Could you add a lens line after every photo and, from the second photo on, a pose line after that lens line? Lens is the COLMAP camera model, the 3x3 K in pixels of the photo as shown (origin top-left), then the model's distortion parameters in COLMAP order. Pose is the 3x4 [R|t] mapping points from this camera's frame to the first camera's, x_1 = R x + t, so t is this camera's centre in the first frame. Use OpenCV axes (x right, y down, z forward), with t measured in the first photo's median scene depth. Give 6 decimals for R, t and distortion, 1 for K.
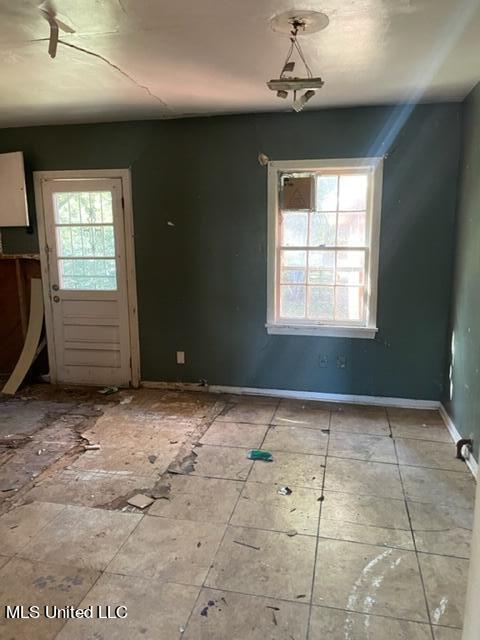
lens RADIAL K [[489.1, 0, 238.7], [0, 489.1, 318.4], [0, 0, 1]] dist [0.042415, -0.022372]
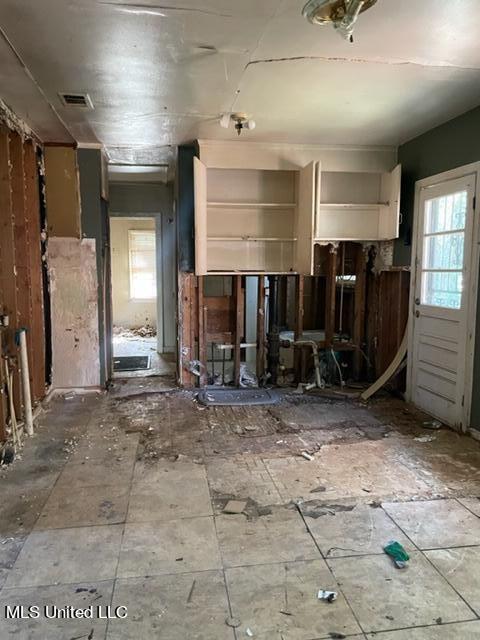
lens RADIAL K [[489.1, 0, 238.6], [0, 489.1, 323.4], [0, 0, 1]] dist [0.042415, -0.022372]
pose [[0.363226, 0.118045, -0.924193, 0.460594], [-0.155010, 0.985773, 0.064988, -0.036539], [0.918716, 0.119654, 0.376356, 0.414419]]
